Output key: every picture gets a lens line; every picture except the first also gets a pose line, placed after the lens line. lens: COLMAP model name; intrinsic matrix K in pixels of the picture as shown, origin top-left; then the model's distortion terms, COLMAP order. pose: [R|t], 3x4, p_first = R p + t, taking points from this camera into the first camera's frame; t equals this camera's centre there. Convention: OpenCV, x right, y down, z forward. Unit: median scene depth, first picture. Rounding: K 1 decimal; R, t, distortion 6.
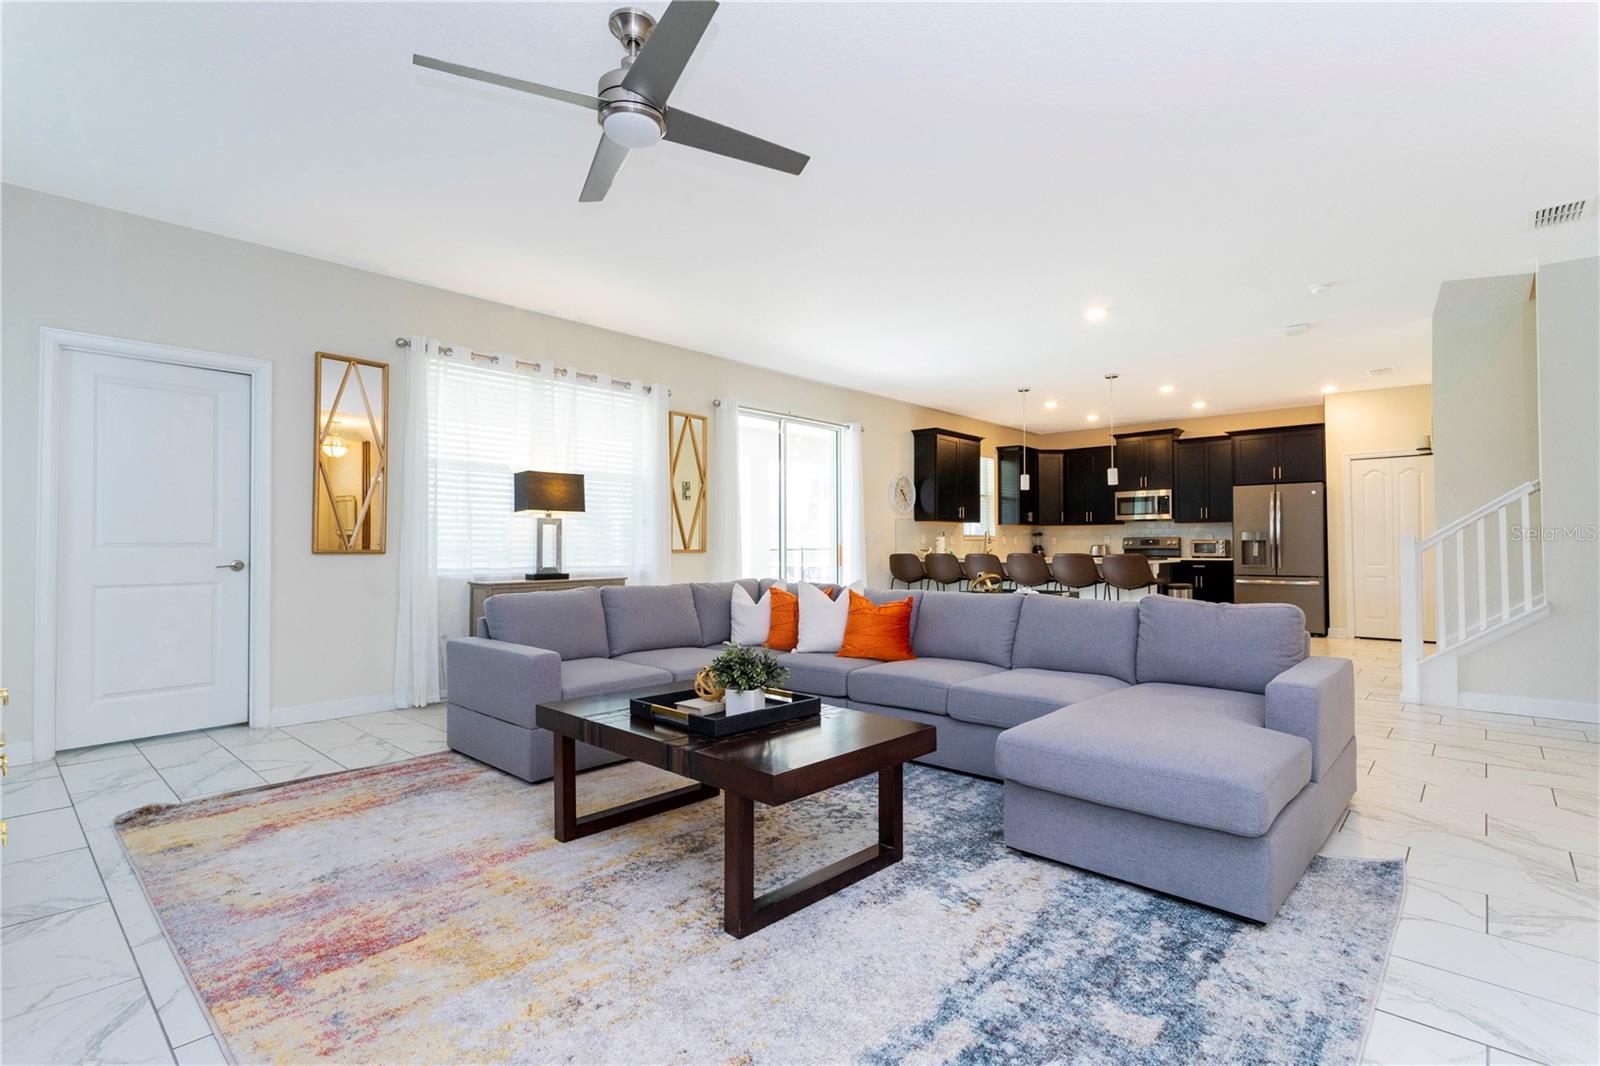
lens RADIAL K [[758.5, 0, 800.0], [0, 758.5, 533.0], [0, 0, 1]] dist [0.001171, 0.000449]
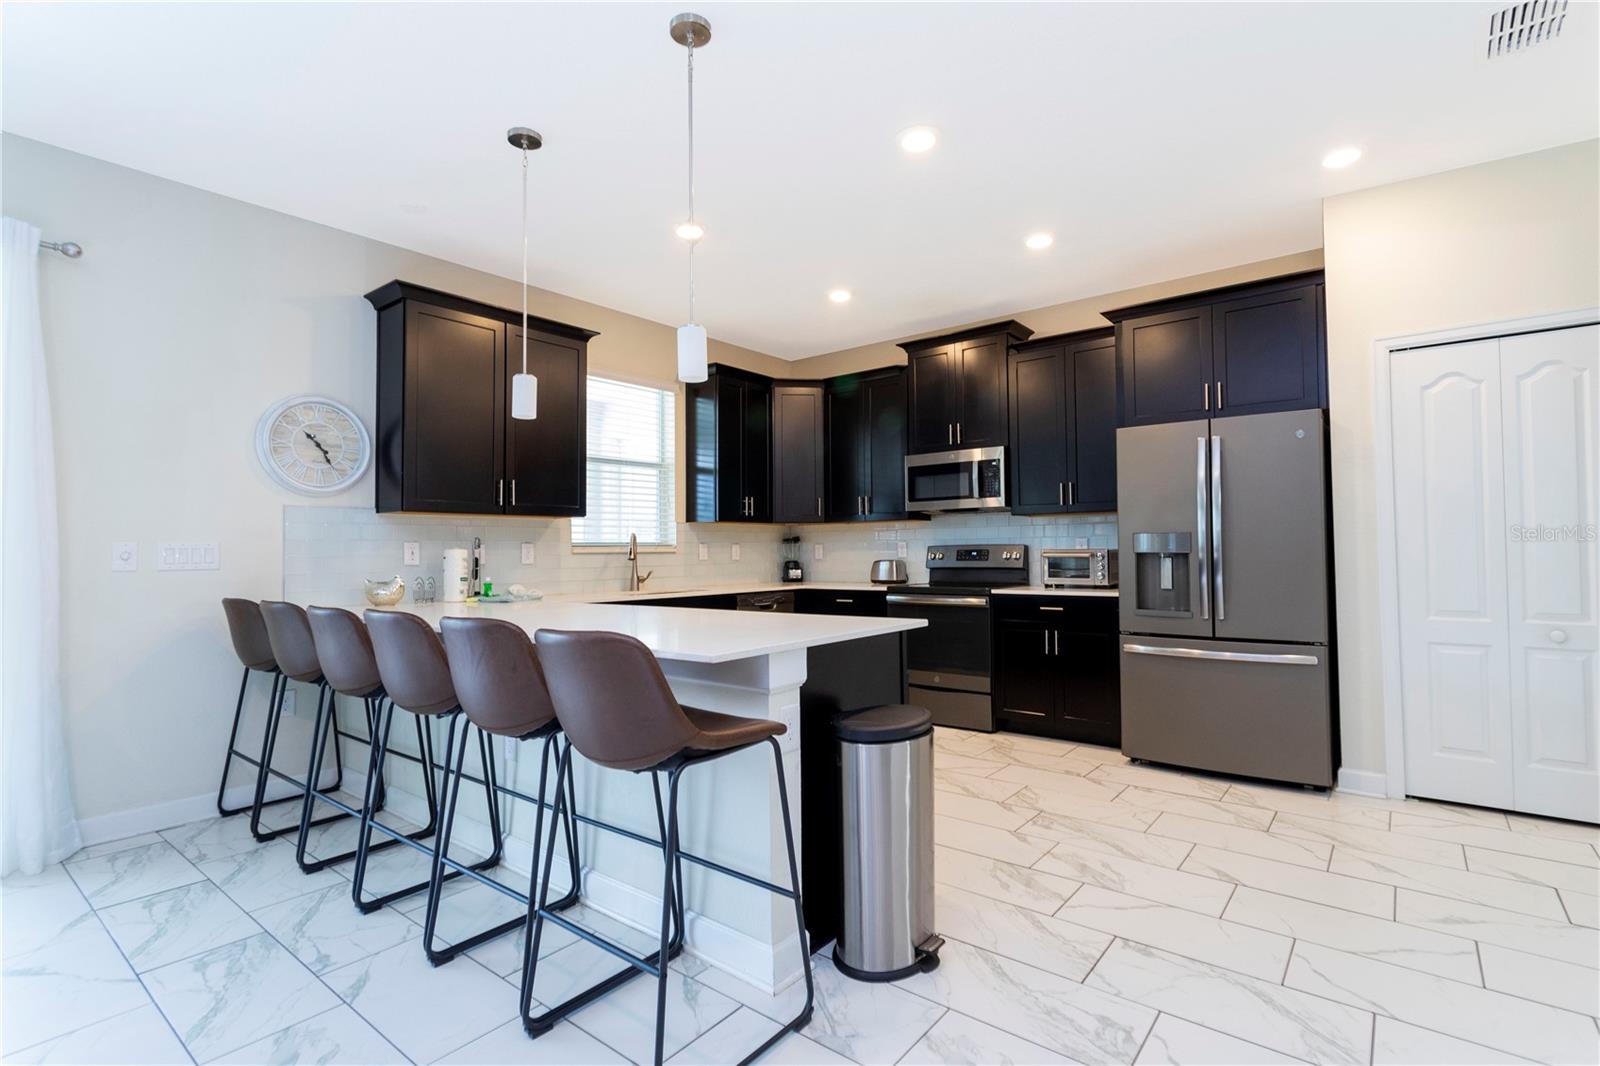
lens RADIAL K [[755.9, 0, 800.0], [0, 755.9, 533.0], [0, 0, 1]] dist [-0.001677, 0.000101]
pose [[0.998216, -0.006059, 0.059390, 0.357109], [0.006395, 0.999965, -0.005483, -0.000369], [-0.059355, 0.005853, 0.998220, 0.568017]]
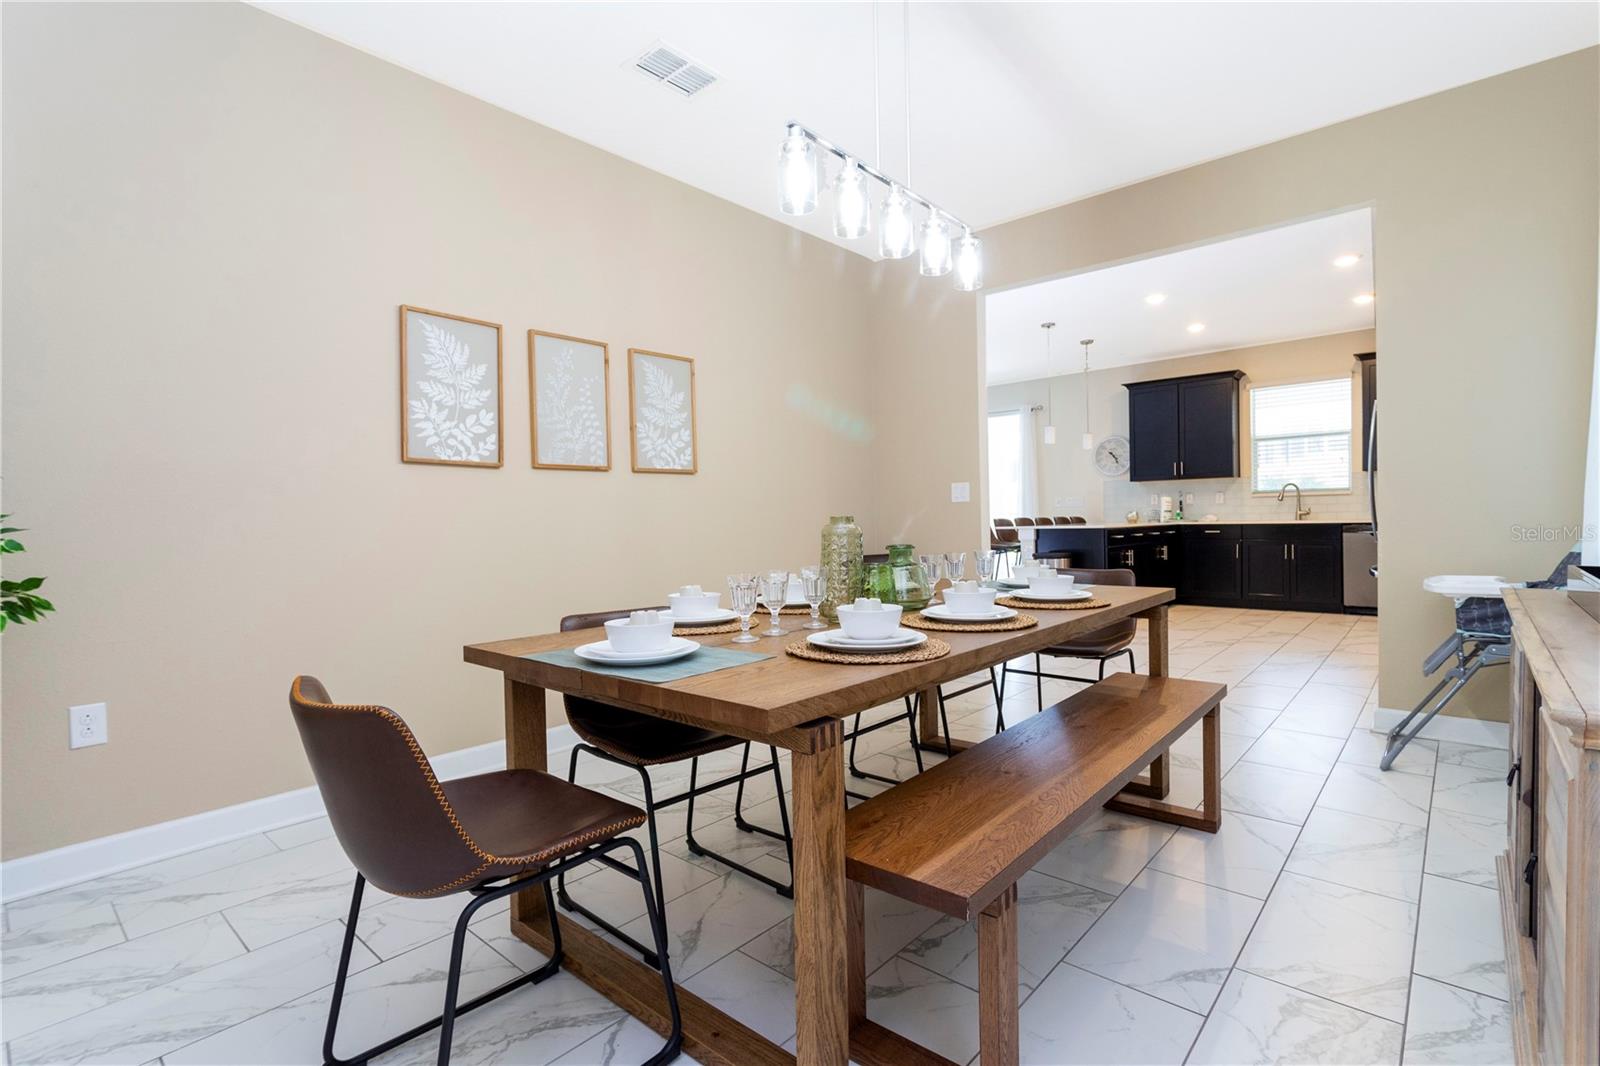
lens RADIAL K [[755.9, 0, 800.0], [0, 755.9, 533.0], [0, 0, 1]] dist [-0.001677, 0.000101]
pose [[0.012686, 0.014679, -0.999812, 1.095273], [0.036543, 0.999217, 0.015134, 0.018182], [0.999252, -0.036728, 0.012140, 0.563737]]
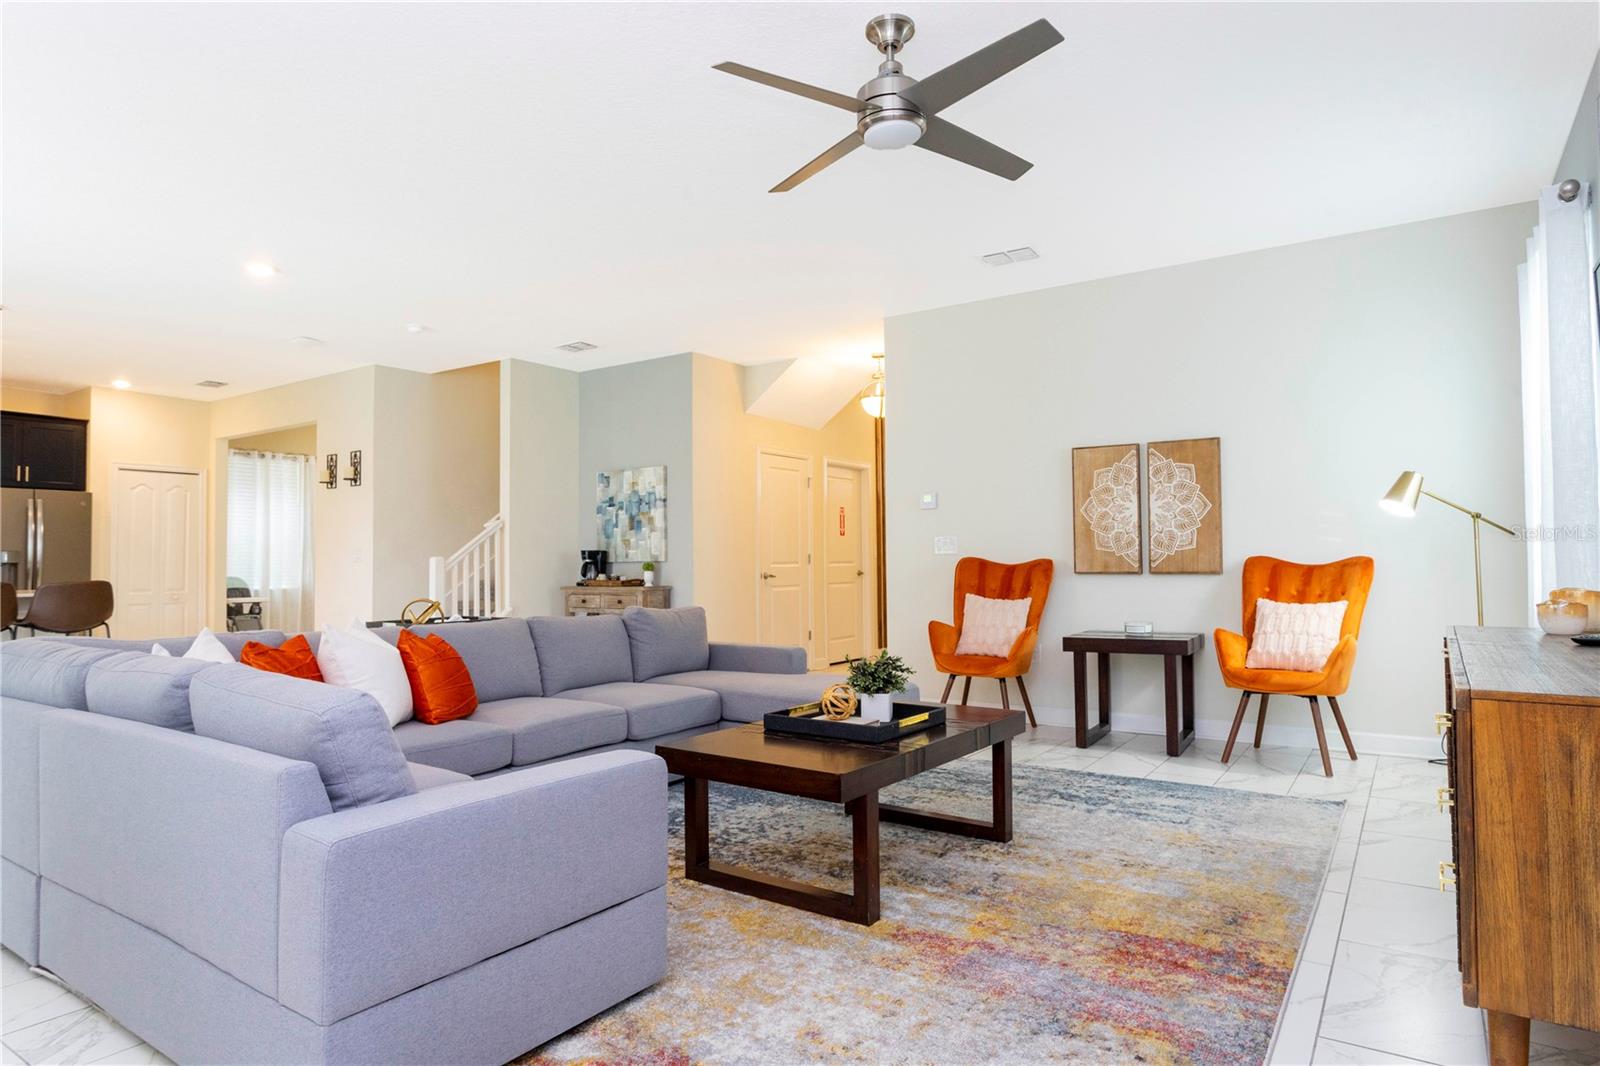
lens RADIAL K [[941.8, 0, 800.0], [0, 941.8, 533.0], [0, 0, 1]] dist [0.000900, 0.000350]
pose [[-0.155275, 0.036226, 0.987207, -0.395100], [-0.008515, 0.999241, -0.038007, 0.008125], [-0.987835, -0.014307, -0.154849, 0.372655]]
